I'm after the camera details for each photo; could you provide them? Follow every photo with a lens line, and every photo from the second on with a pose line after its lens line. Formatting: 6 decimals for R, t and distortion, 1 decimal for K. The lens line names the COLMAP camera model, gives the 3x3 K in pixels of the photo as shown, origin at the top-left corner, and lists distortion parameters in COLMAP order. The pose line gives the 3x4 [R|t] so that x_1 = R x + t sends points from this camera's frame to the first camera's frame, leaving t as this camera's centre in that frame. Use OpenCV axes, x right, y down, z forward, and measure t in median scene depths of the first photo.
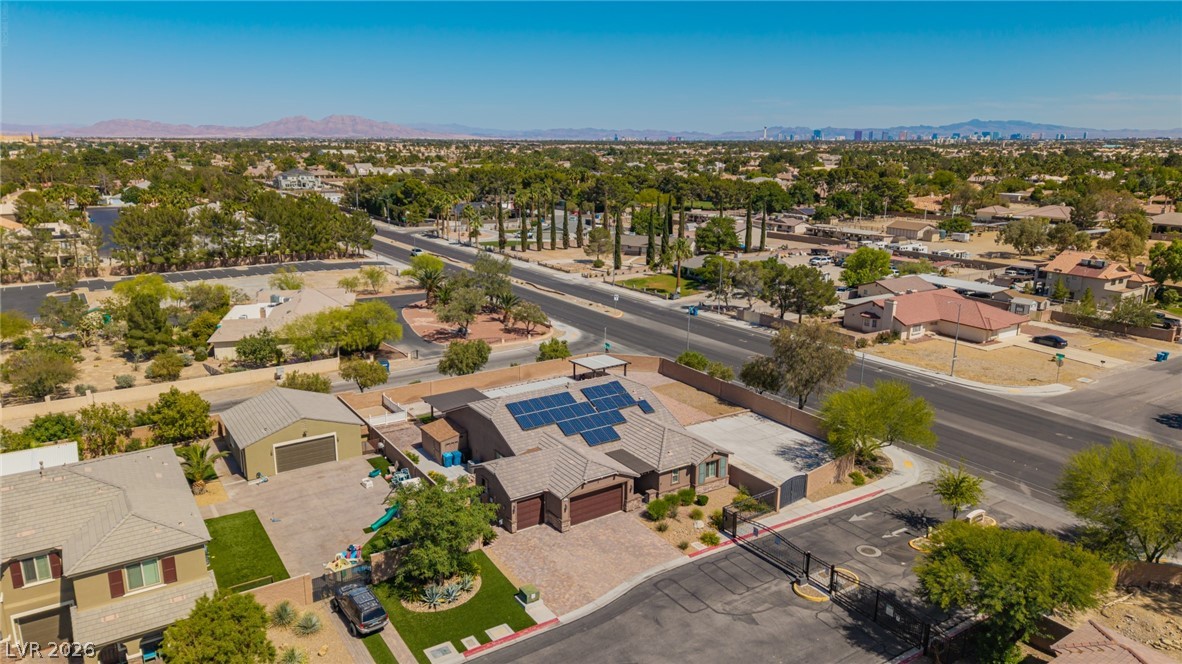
lens RADIAL K [[790.9, 0, 591.0], [0, 790.9, 332.0], [0, 0, 1]] dist [0.107746, -0.214814]
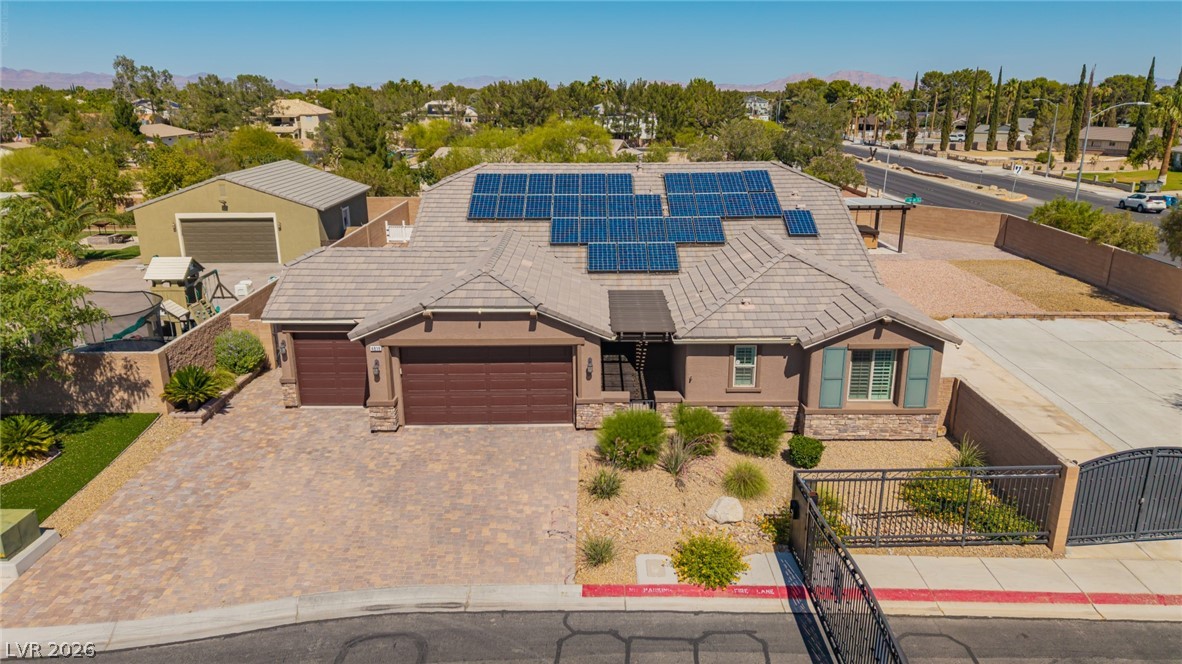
lens RADIAL K [[806.8, 0, 591.0], [0, 806.8, 332.0], [0, 0, 1]] dist [0.013225, -0.000107]
pose [[0.831349, 0.149461, -0.535275, 0.229624], [-0.124757, 0.988766, 0.082324, 0.140863], [0.541566, -0.001661, 0.840657, 0.647740]]
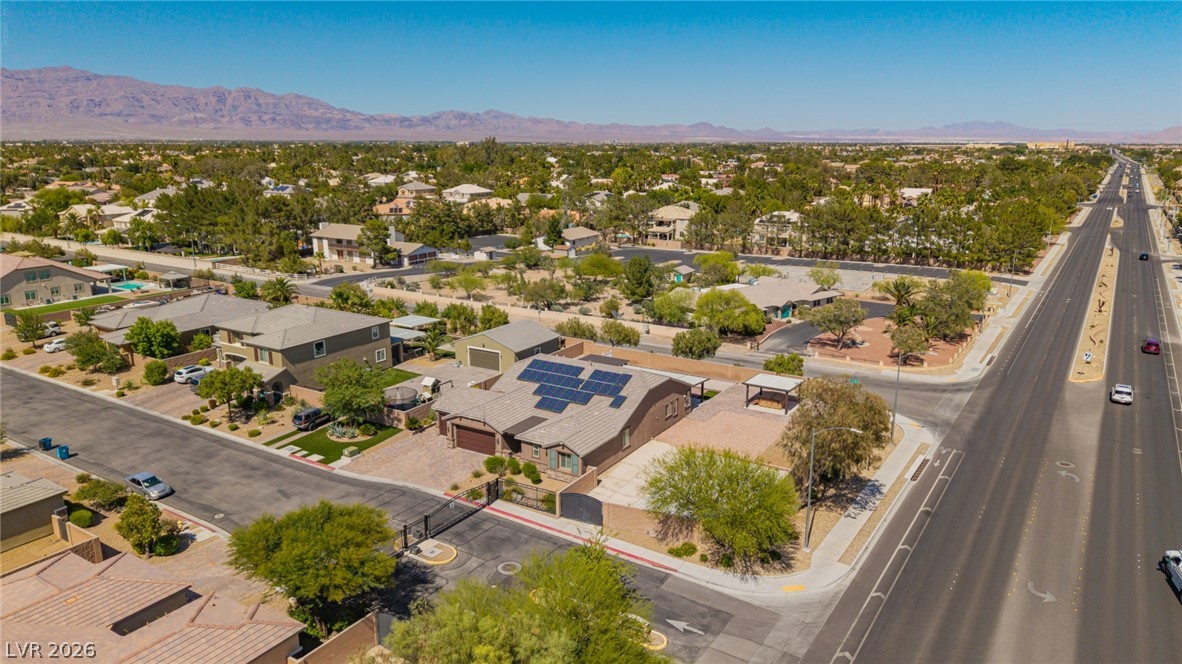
lens RADIAL K [[784.1, 0, 591.0], [0, 784.1, 332.0], [0, 0, 1]] dist [0.150018, -0.363789]
pose [[0.406886, 0.208458, -0.889376, 1.040014], [-0.214476, 0.968198, 0.128811, -0.130103], [0.887944, 0.138339, 0.438655, 0.550894]]
